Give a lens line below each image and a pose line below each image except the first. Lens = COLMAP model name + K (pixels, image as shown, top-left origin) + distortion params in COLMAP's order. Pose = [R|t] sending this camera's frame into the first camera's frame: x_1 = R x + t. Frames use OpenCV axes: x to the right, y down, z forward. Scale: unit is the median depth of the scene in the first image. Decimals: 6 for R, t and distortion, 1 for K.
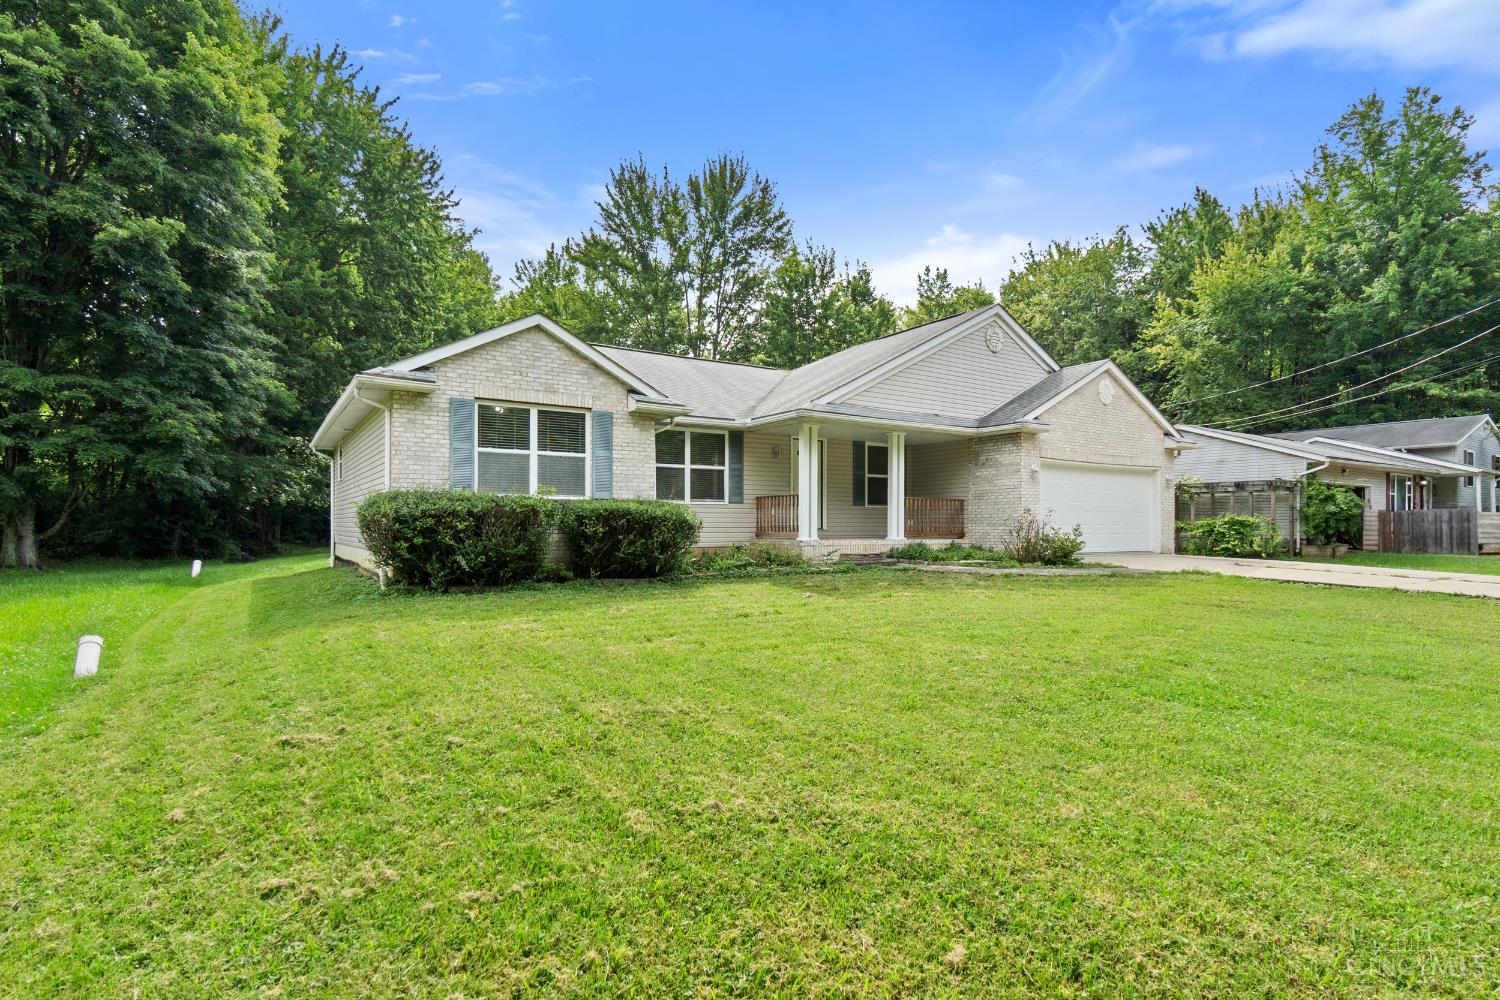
lens RADIAL K [[726.0, 0, 748.7], [0, 726.0, 516.8], [0, 0, 1]] dist [0.000136, 0.000074]
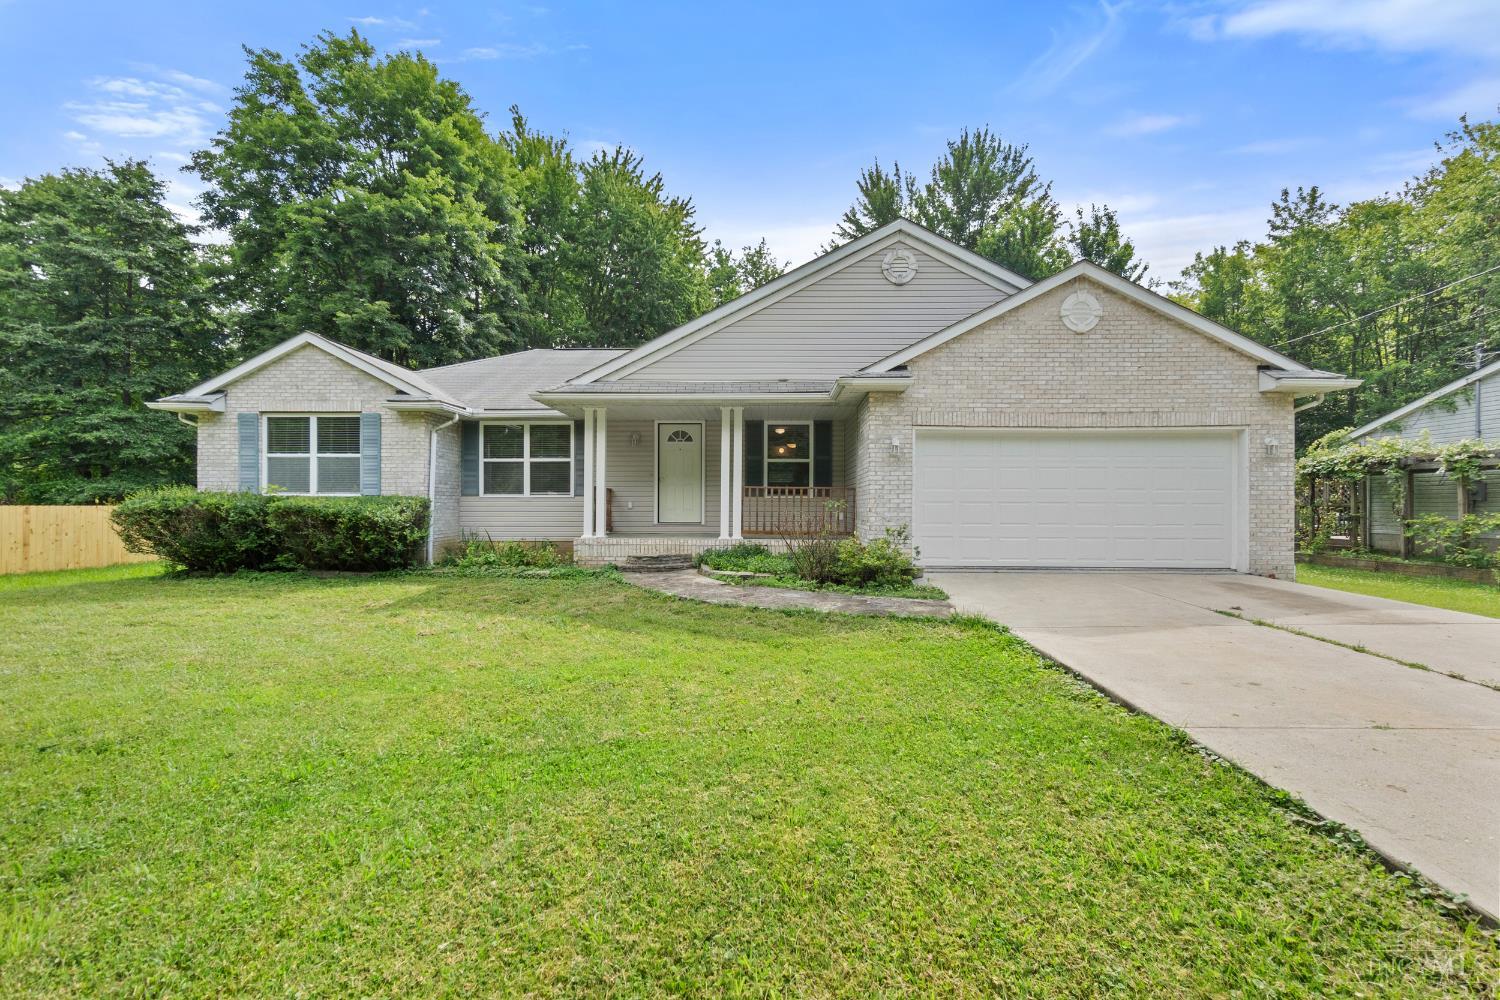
lens RADIAL K [[622.8, 0, 750.0], [0, 622.8, 500.0], [0, 0, 1]] dist [-0.001928, 0.000059]
pose [[0.833492, -0.003579, -0.552520, 0.714404], [0.004966, 0.999987, 0.001013, -0.015027], [0.552509, -0.003588, 0.833499, 0.504454]]
